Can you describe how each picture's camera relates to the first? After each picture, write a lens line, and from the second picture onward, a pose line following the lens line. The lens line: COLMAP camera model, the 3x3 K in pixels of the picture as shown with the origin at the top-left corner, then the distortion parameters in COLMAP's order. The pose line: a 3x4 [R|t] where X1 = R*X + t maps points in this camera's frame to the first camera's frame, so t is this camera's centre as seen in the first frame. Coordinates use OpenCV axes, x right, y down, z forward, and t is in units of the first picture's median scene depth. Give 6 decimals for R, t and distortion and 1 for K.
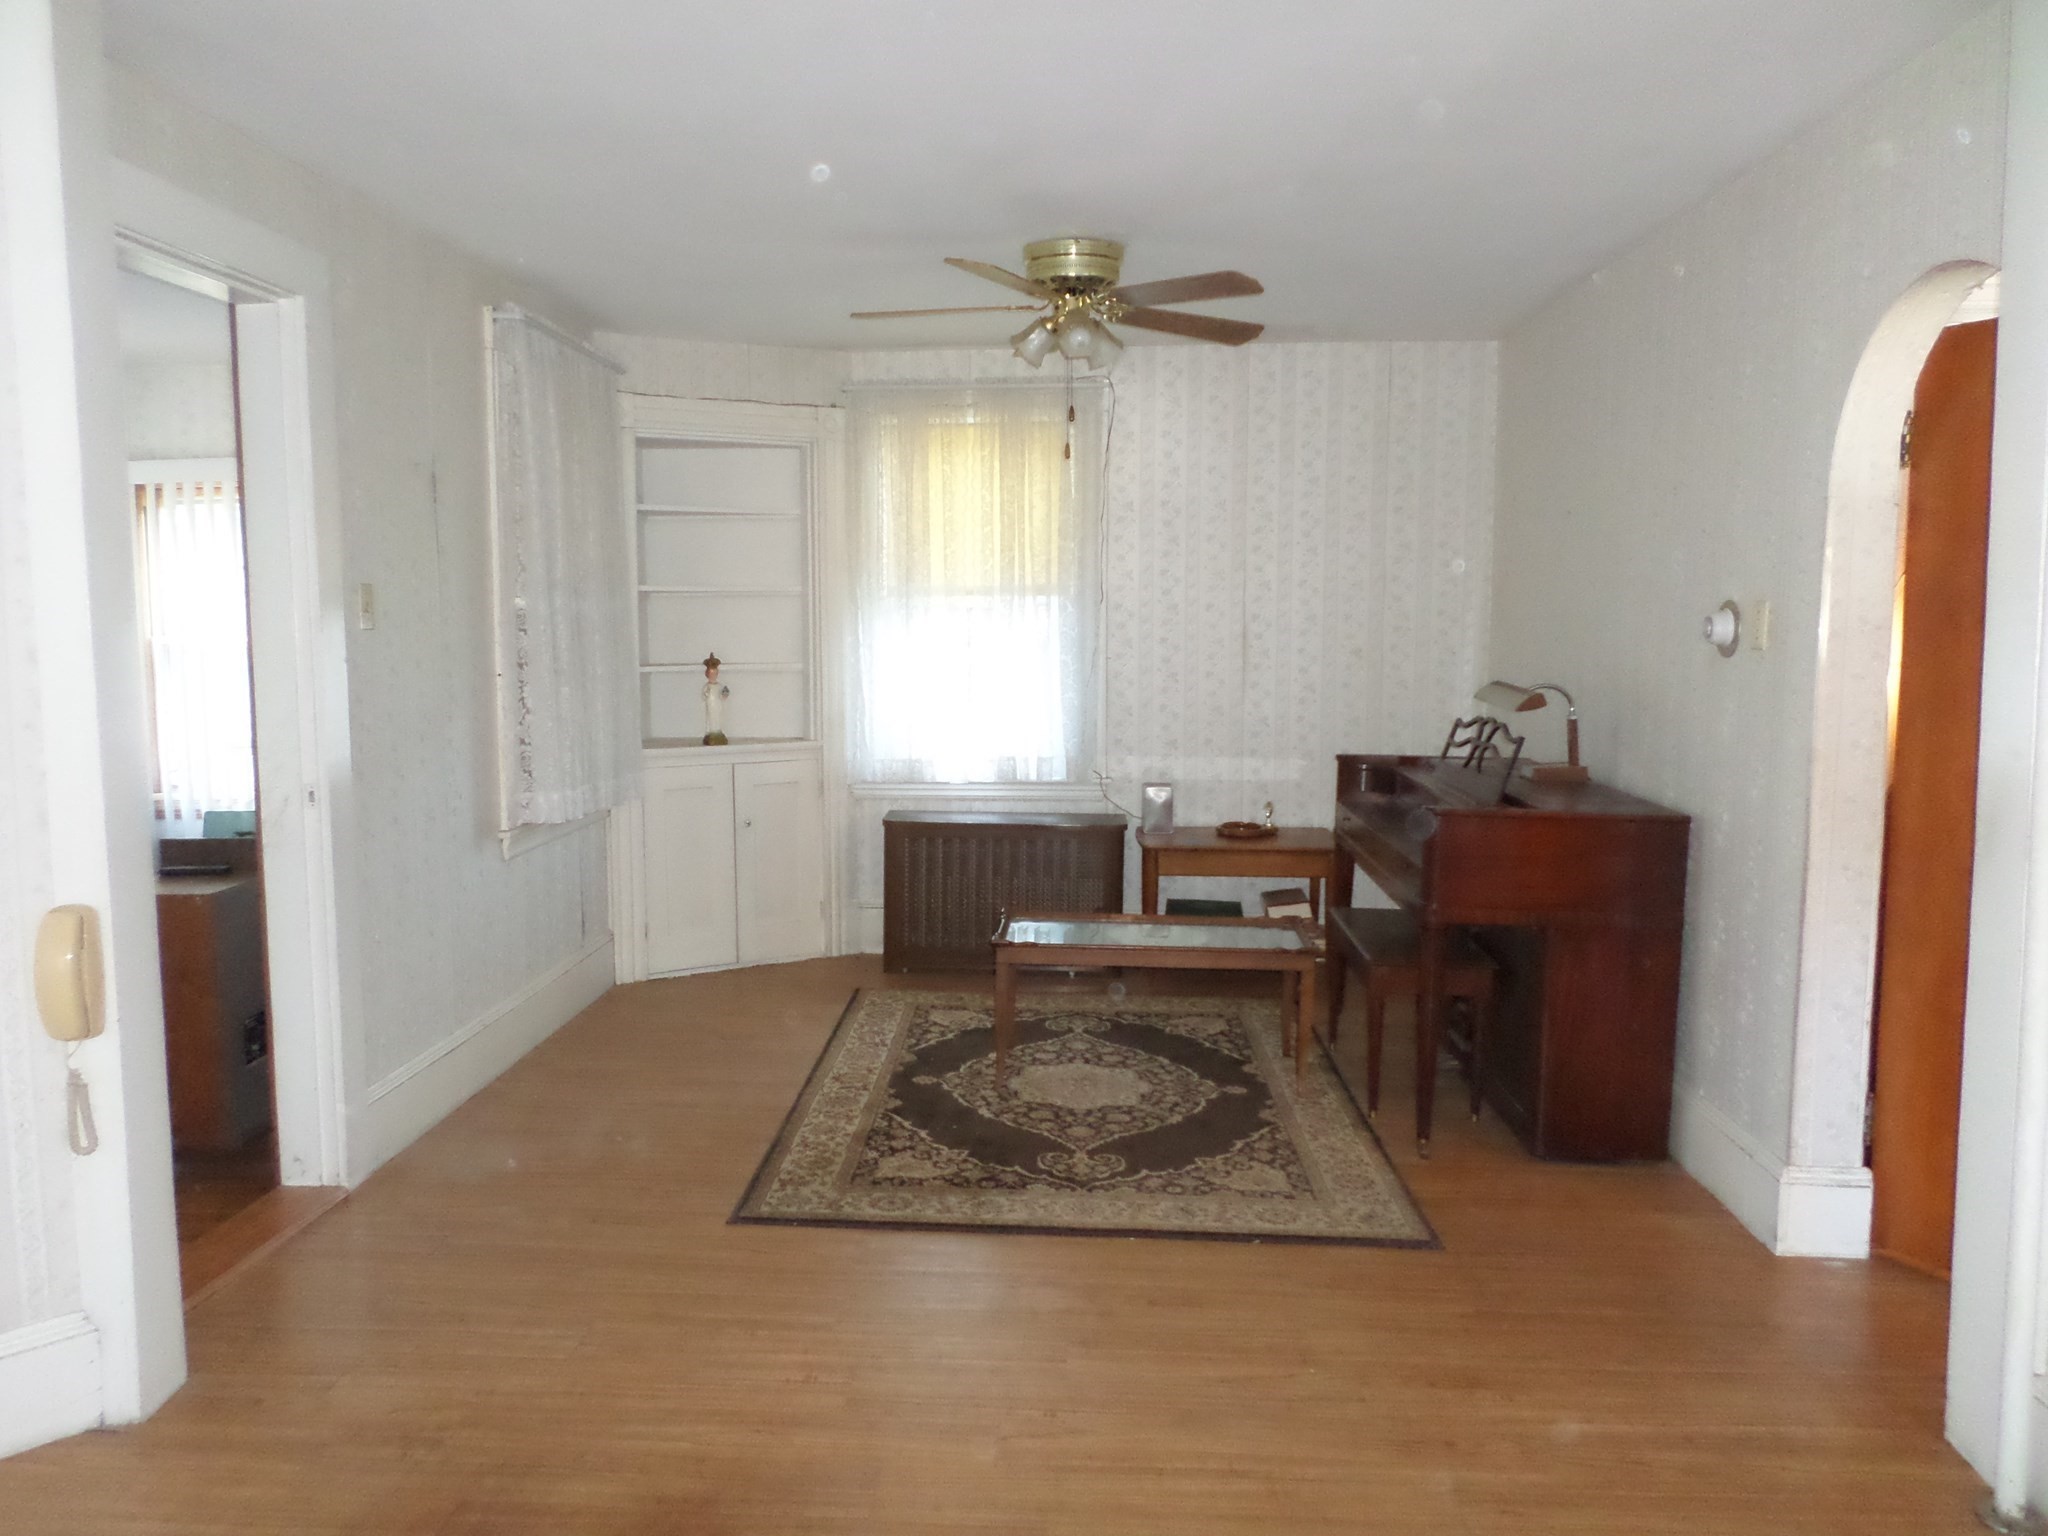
lens RADIAL K [[1565.2, 0, 1006.3], [0, 1565.2, 769.0], [0, 0, 1]] dist [-0.000354, 0.002097]
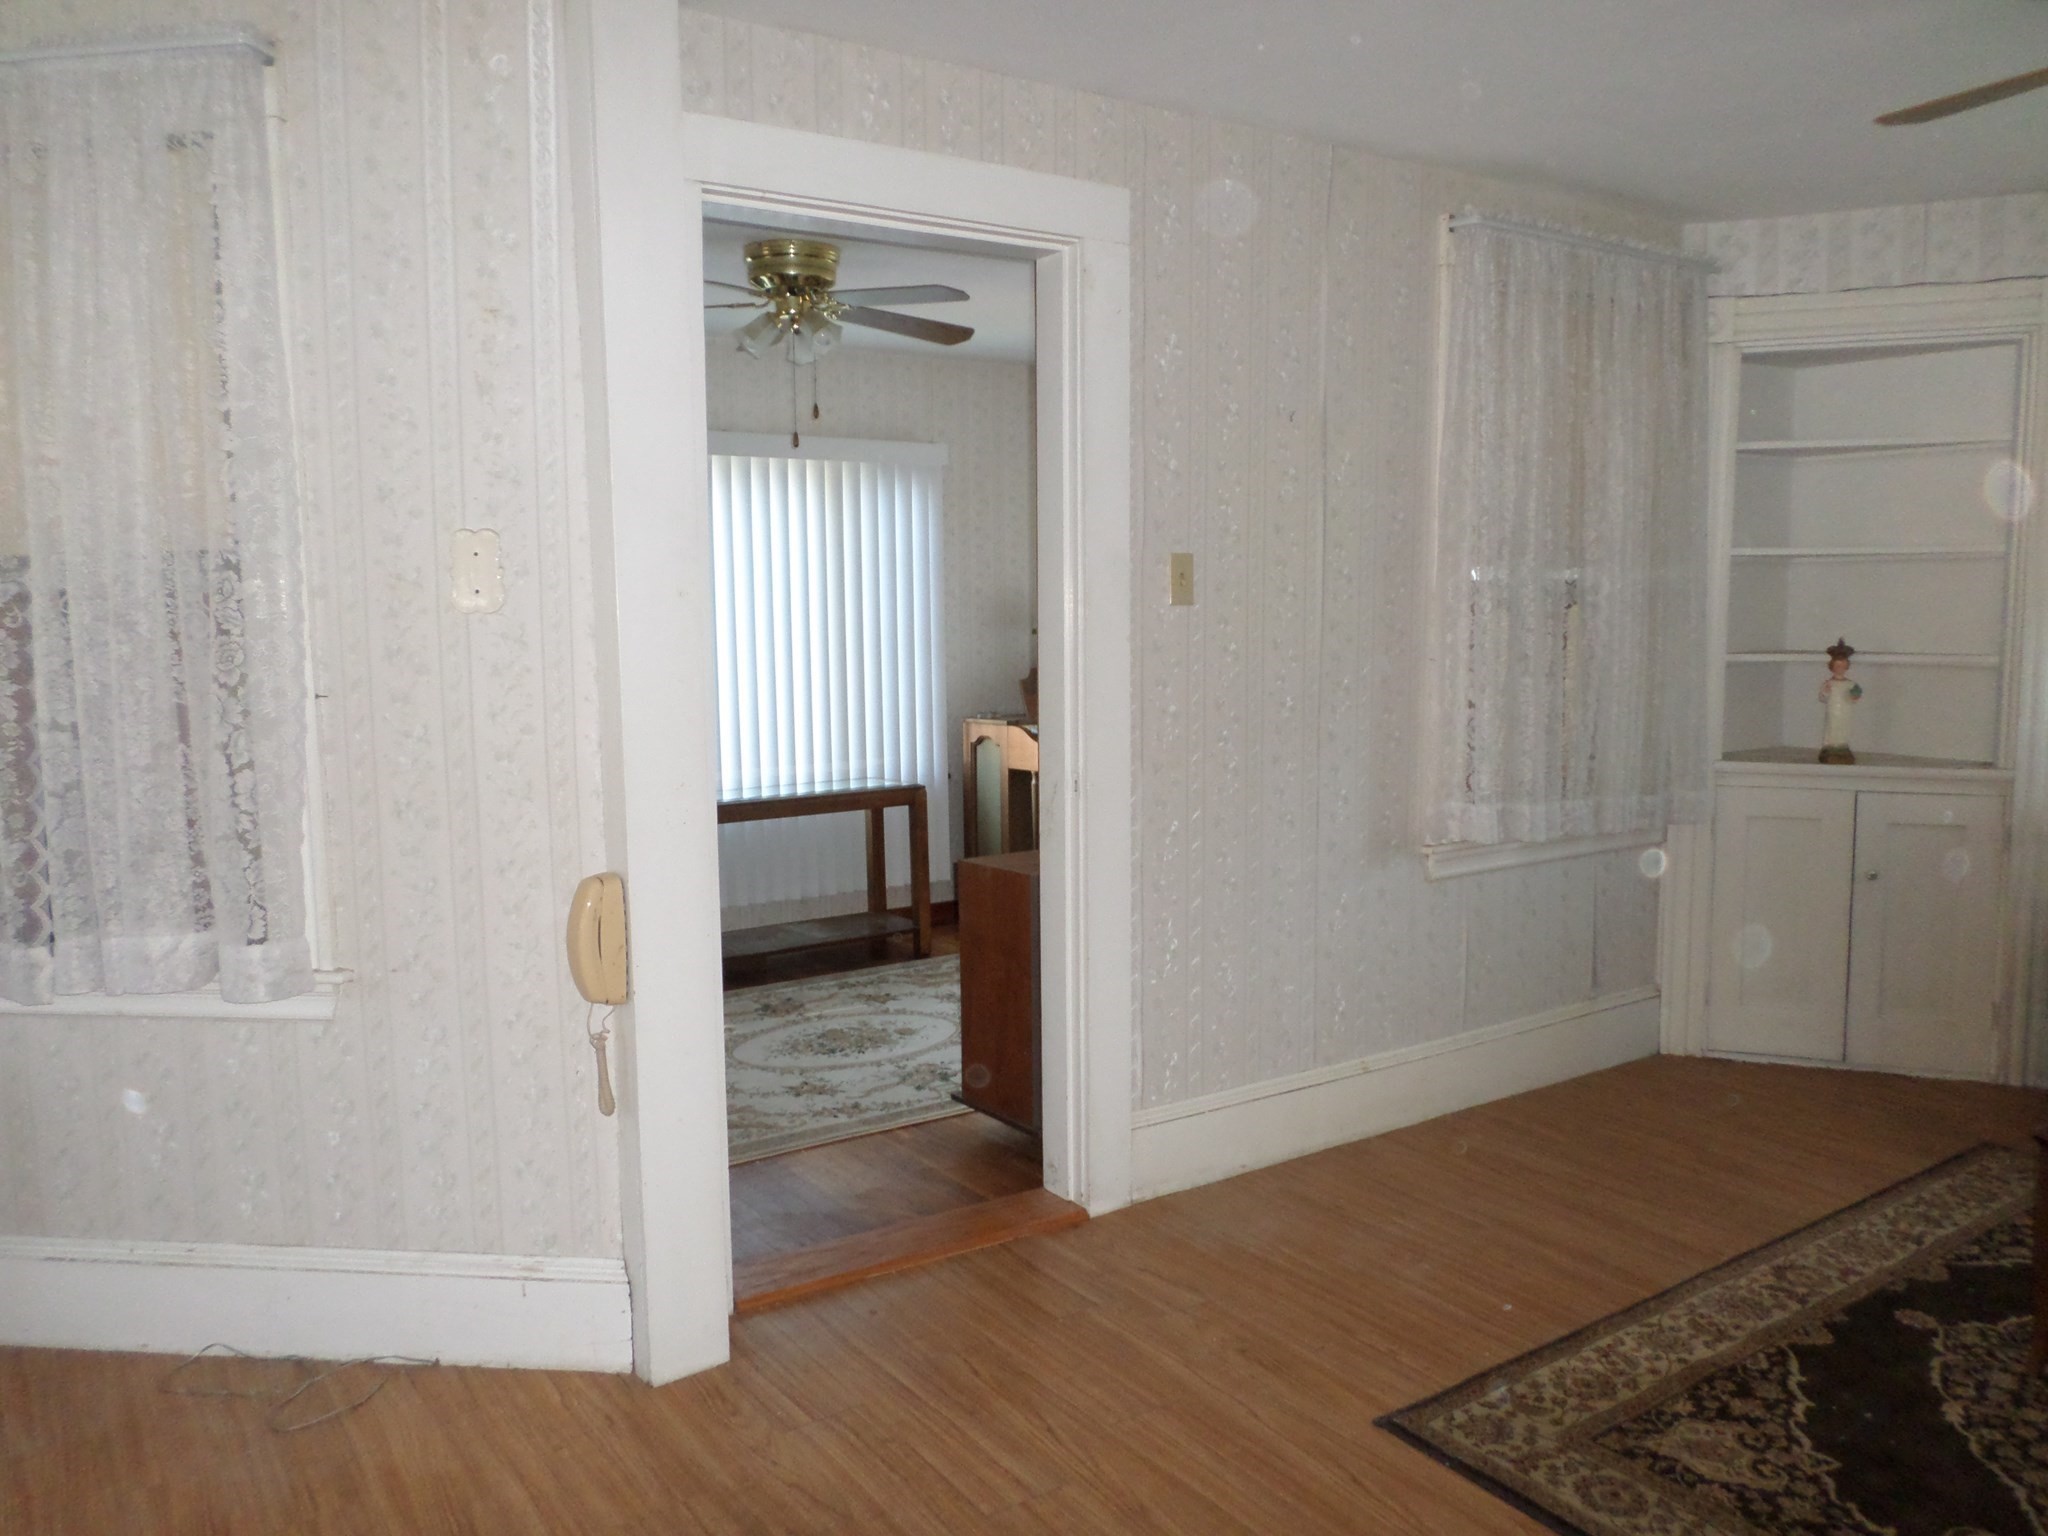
lens RADIAL K [[1565.2, 0, 1011.6], [0, 1565.2, 767.8], [0, 0, 1]] dist [-0.000354, 0.002097]
pose [[0.612169, 0.086913, -0.785936, 0.209135], [-0.073959, 0.995877, 0.052523, -0.031215], [0.787261, 0.025974, 0.616073, 0.323801]]
